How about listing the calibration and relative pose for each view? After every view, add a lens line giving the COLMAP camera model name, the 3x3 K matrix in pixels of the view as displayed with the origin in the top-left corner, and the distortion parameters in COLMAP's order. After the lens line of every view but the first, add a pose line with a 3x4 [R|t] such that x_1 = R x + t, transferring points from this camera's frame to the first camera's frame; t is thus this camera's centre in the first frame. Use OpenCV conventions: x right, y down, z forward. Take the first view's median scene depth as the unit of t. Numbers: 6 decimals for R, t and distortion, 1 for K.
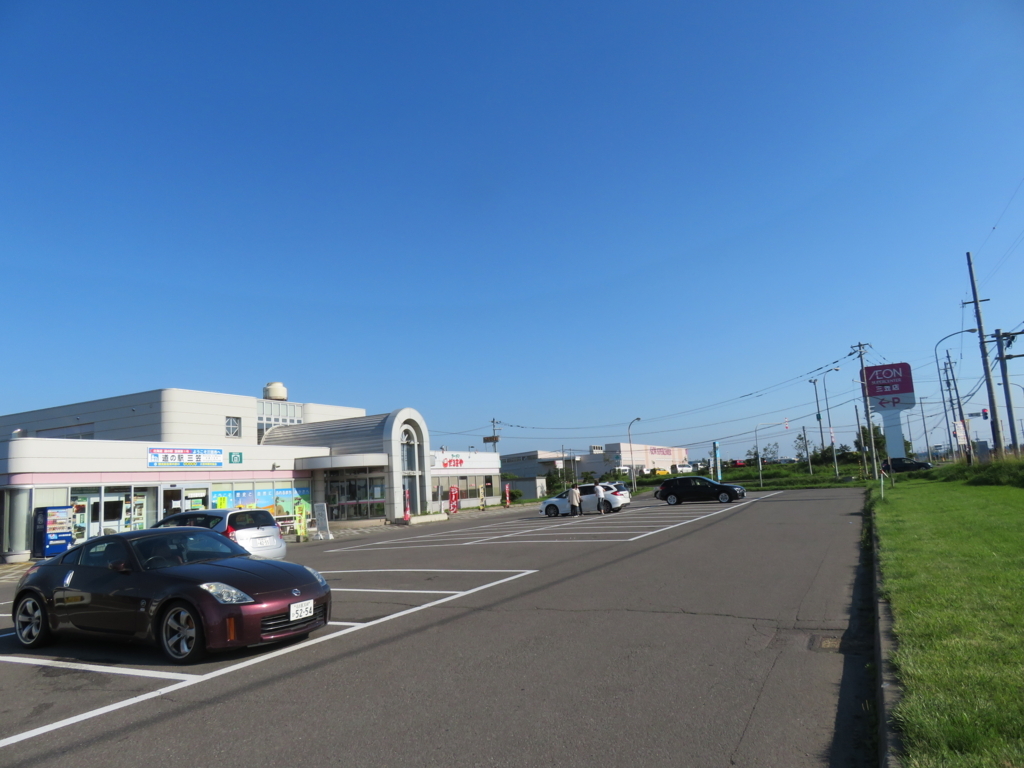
lens RADIAL K [[716.2, 0, 510.9], [0, 716.2, 382.0], [0, 0, 1]] dist [-0.006756, 0.002699]
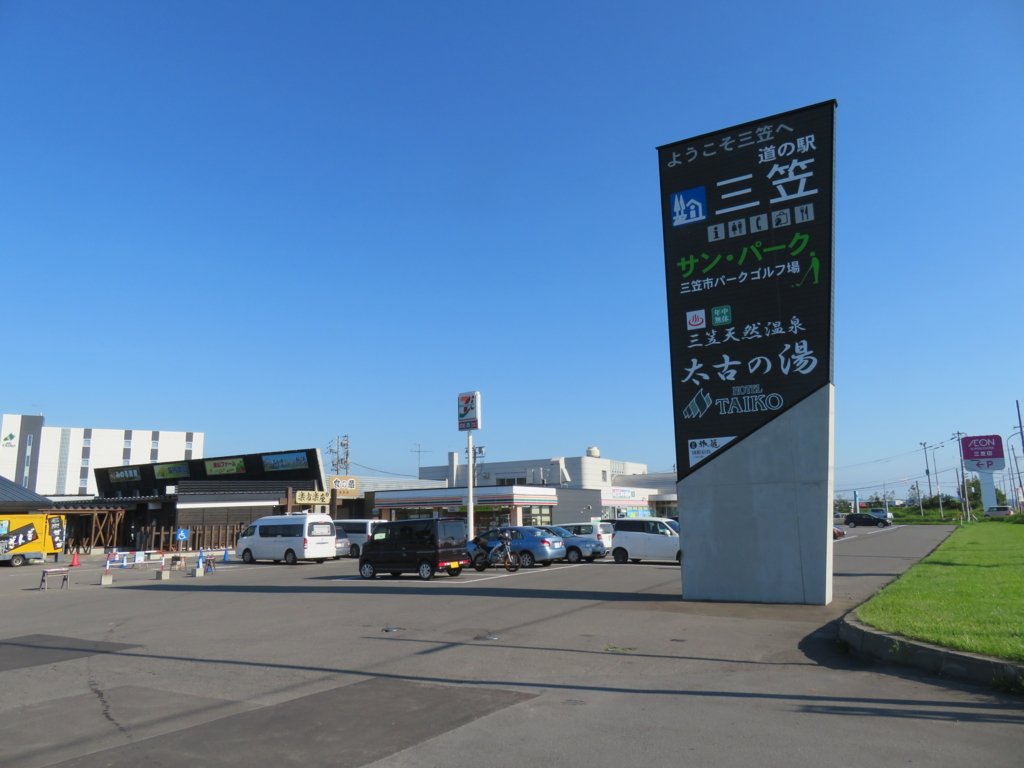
lens RADIAL K [[716.2, 0, 512.2], [0, 716.2, 385.5], [0, 0, 1]] dist [-0.006756, 0.002699]
pose [[0.992959, 0.025054, -0.115780, -0.194900], [-0.028831, 0.999102, -0.031058, -0.051984], [0.114897, 0.034177, 0.992789, -0.429879]]
